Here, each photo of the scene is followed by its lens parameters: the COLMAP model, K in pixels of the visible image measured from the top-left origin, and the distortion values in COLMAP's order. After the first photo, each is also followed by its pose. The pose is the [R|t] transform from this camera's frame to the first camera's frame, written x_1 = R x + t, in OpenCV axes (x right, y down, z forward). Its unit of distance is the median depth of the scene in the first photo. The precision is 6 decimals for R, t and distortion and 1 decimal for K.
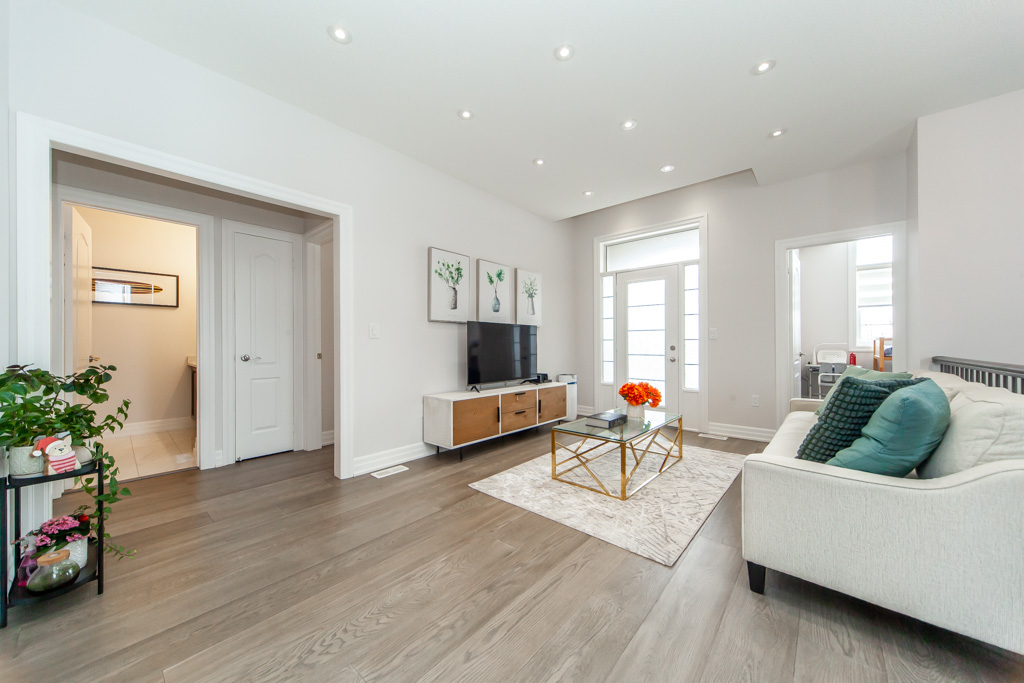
lens RADIAL K [[350.7, 0, 510.3], [0, 350.7, 339.7], [0, 0, 1]] dist [0.001210, 0.000018]
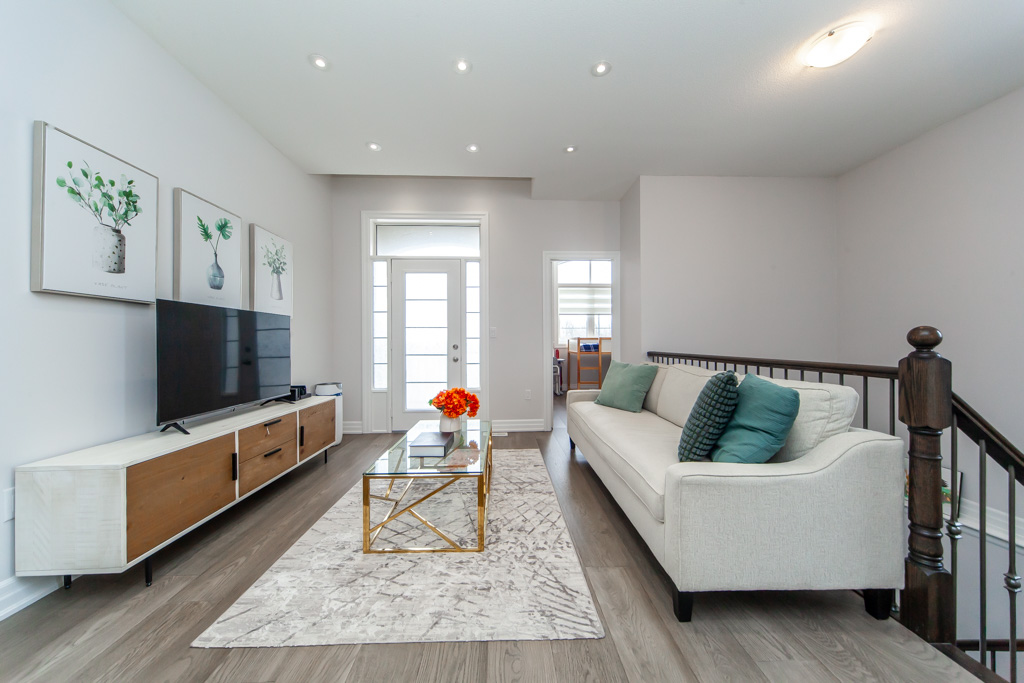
lens RADIAL K [[350.7, 0, 510.3], [0, 350.7, 339.7], [0, 0, 1]] dist [0.001210, 0.000018]
pose [[0.728738, 0.003442, 0.684784, -0.092932], [-0.007024, 0.999972, 0.002448, 0.001240], [-0.684757, -0.006594, 0.728742, 0.257637]]
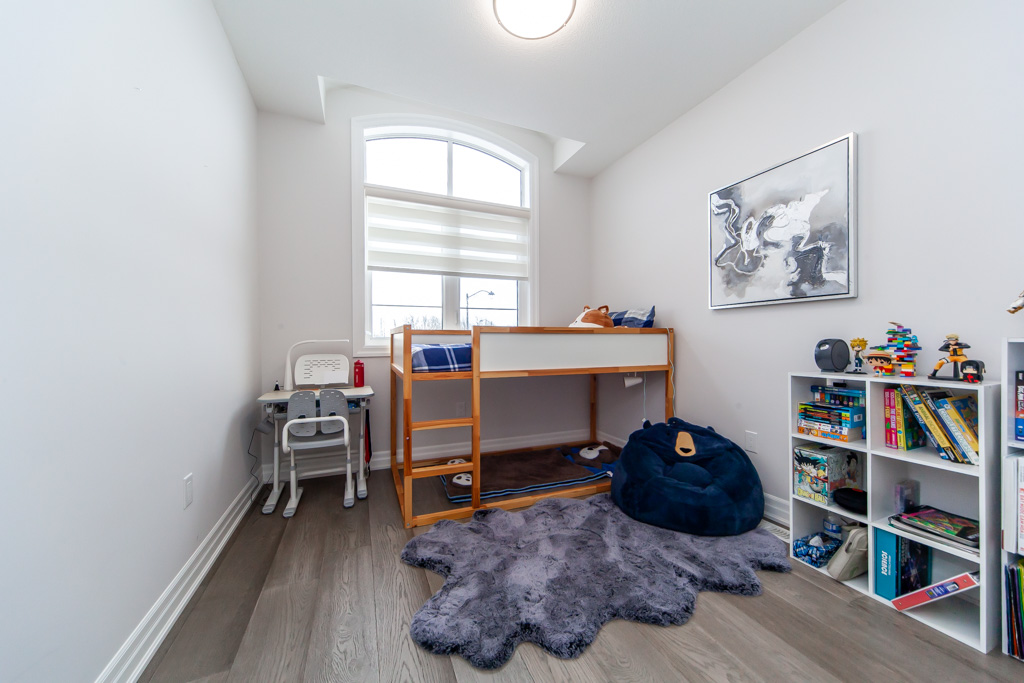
lens RADIAL K [[396.3, 0, 525.1], [0, 396.3, 340.9], [0, 0, 1]] dist [0.000295, 0.000012]
pose [[0.413866, 0.002811, 0.910334, 0.932552], [-0.005272, 0.999986, -0.000691, 0.016200], [-0.910323, -0.004514, 0.413875, 0.921470]]
